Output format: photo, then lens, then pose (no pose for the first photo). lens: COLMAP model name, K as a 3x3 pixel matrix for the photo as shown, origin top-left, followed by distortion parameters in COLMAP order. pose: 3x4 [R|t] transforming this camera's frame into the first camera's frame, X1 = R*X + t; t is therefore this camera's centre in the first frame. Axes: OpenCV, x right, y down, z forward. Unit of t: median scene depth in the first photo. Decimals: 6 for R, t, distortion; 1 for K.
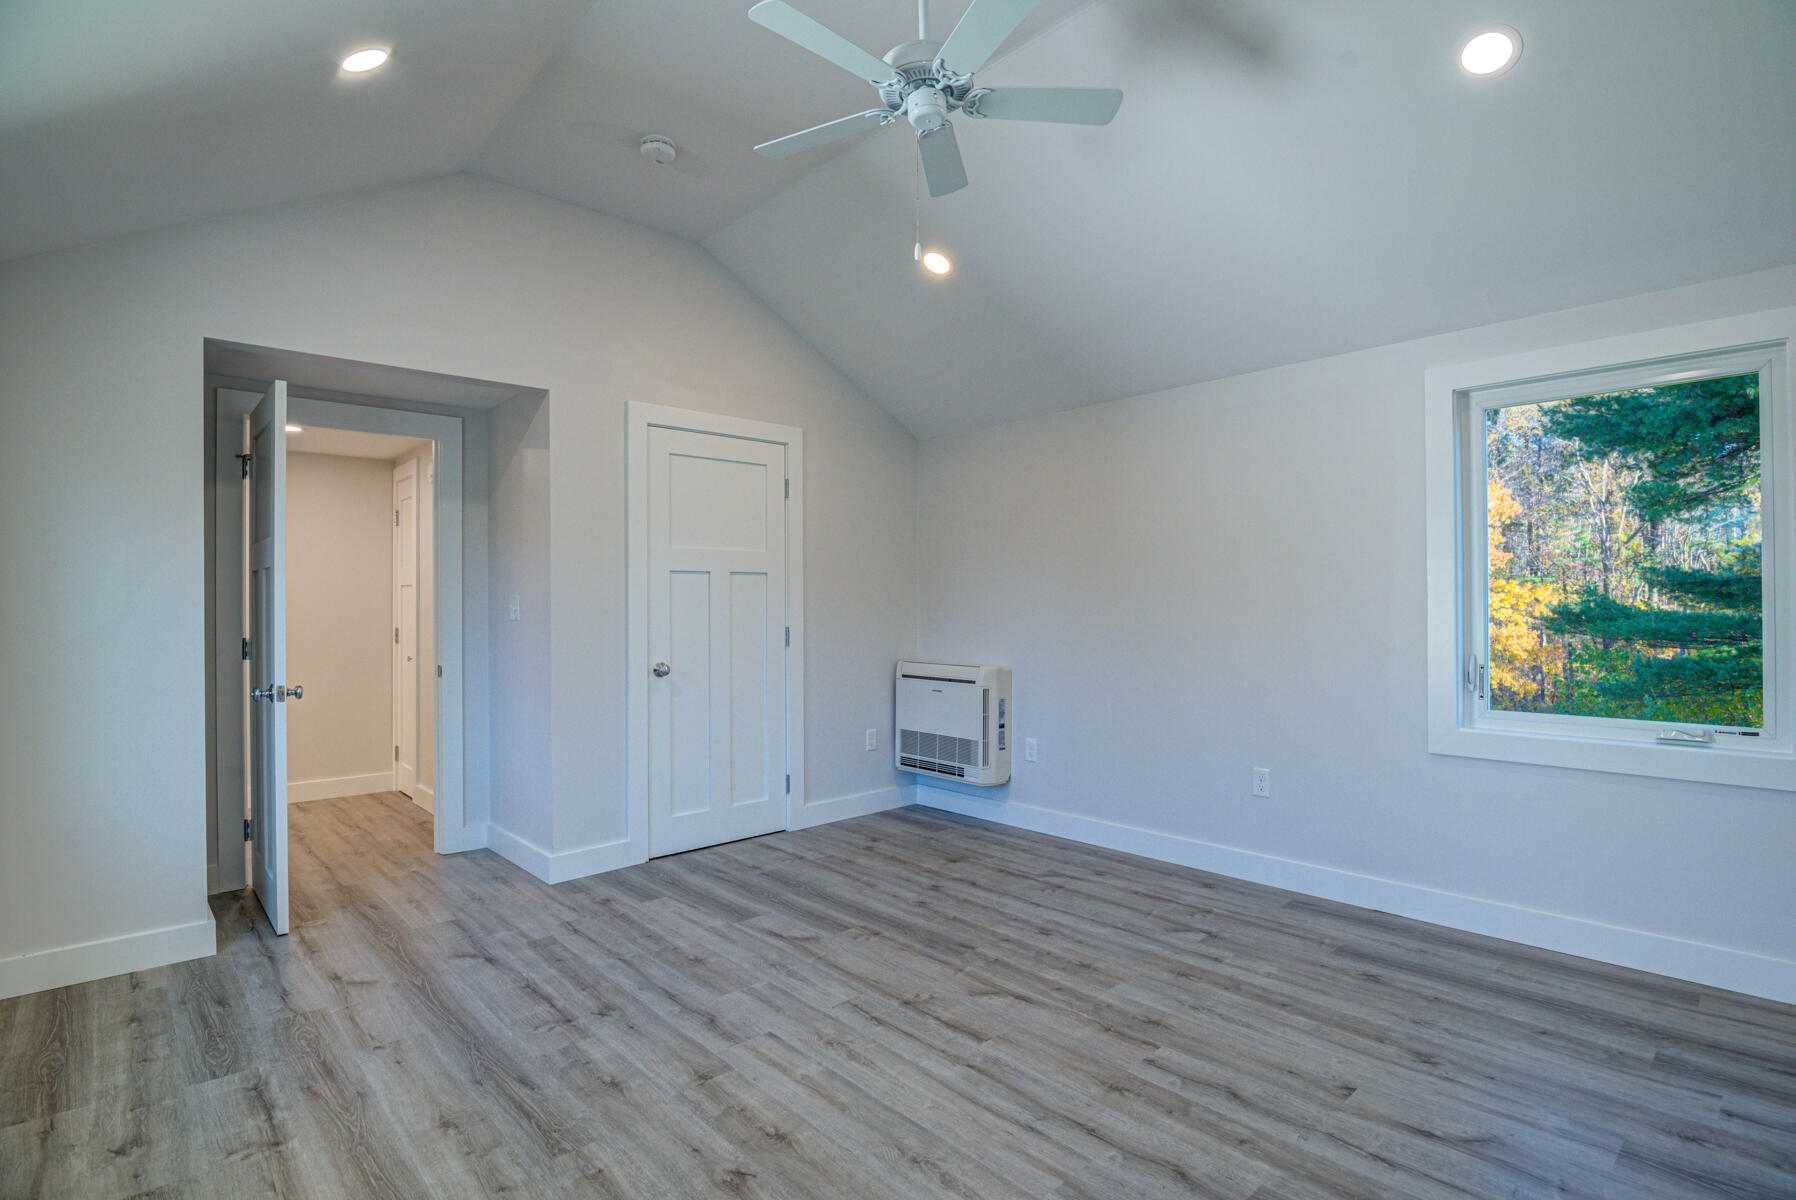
lens RADIAL K [[866.6, 0, 899.5], [0, 866.6, 601.7], [0, 0, 1]] dist [-0.029628, 0.000041]
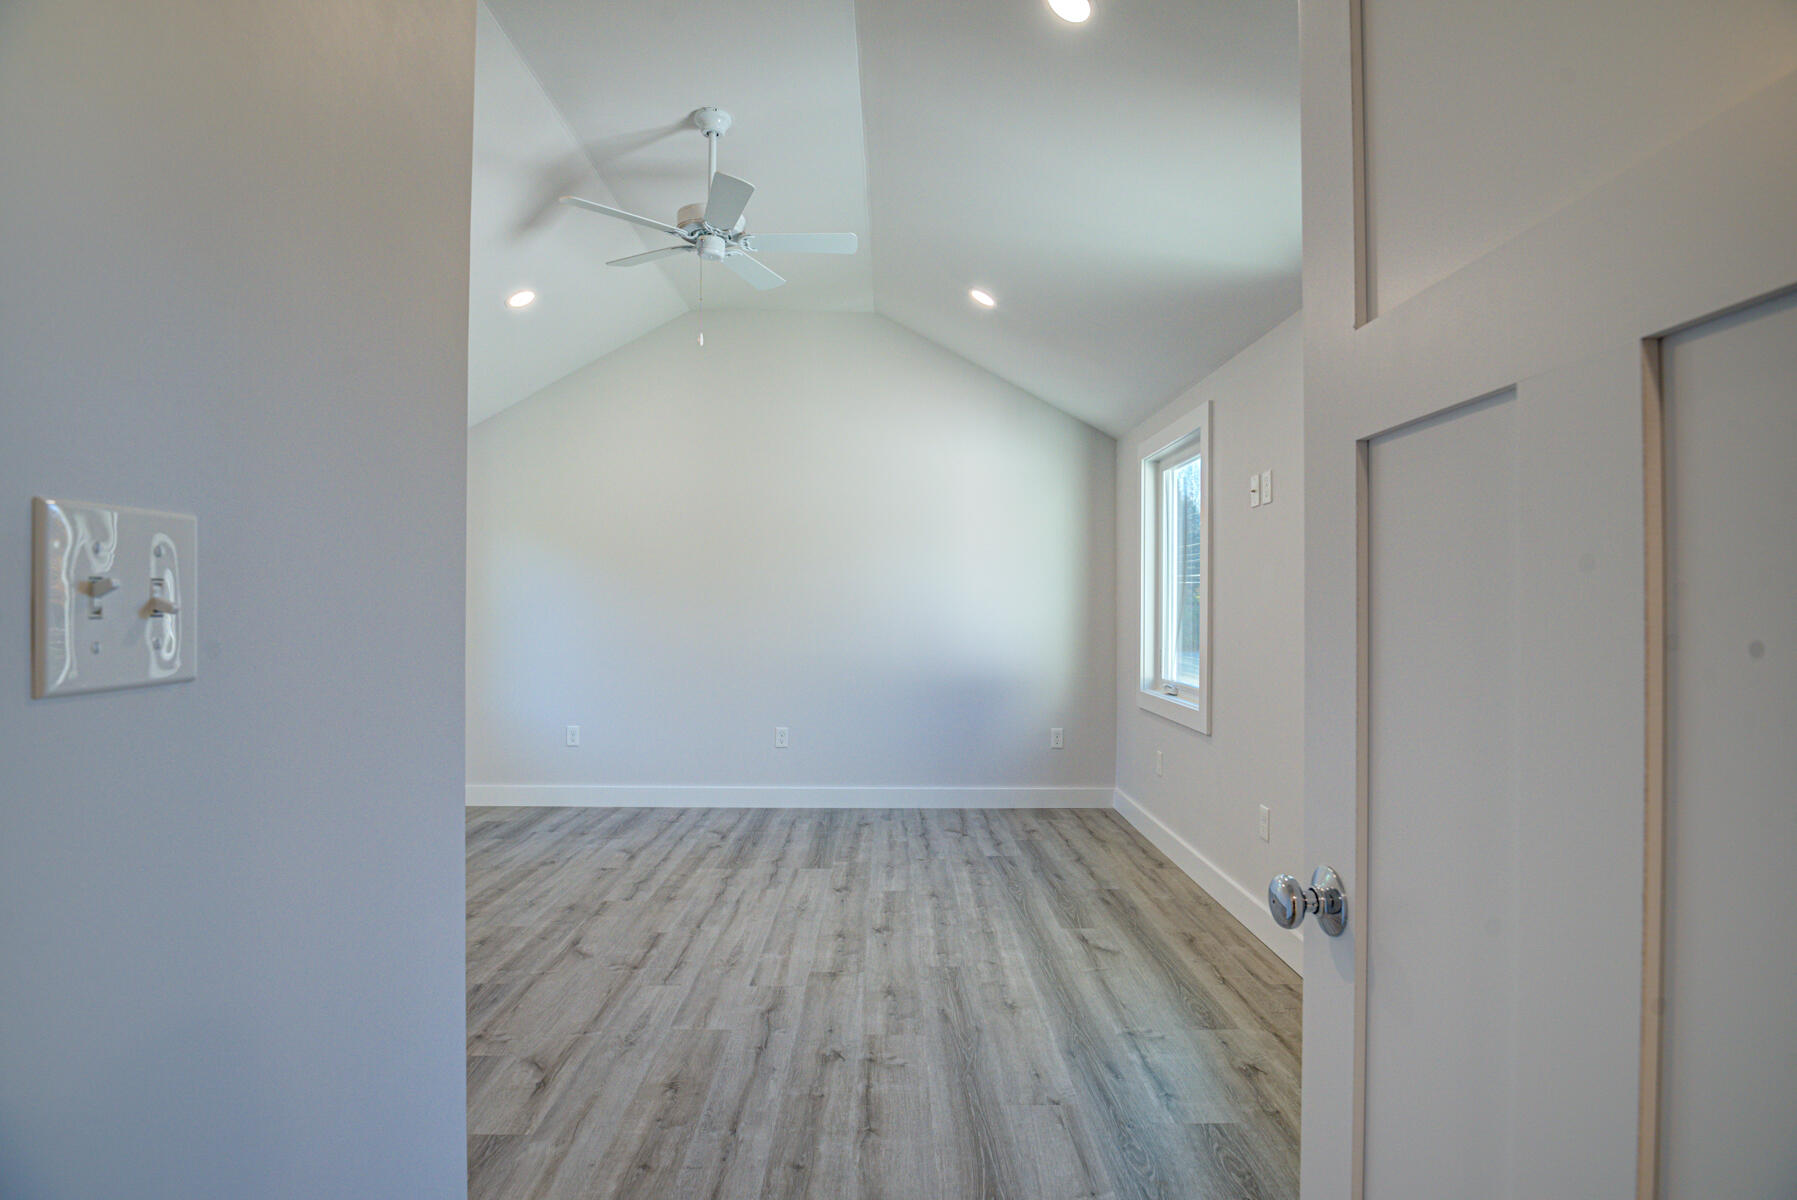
lens RADIAL K [[867.1, 0, 899.4], [0, 867.1, 604.7], [0, 0, 1]] dist [-0.029628, 0.000041]
pose [[-0.740384, 0.007319, 0.672145, -1.106833], [0.000905, 0.999951, -0.009892, 0.015020], [-0.672184, -0.006715, -0.740354, 1.789049]]
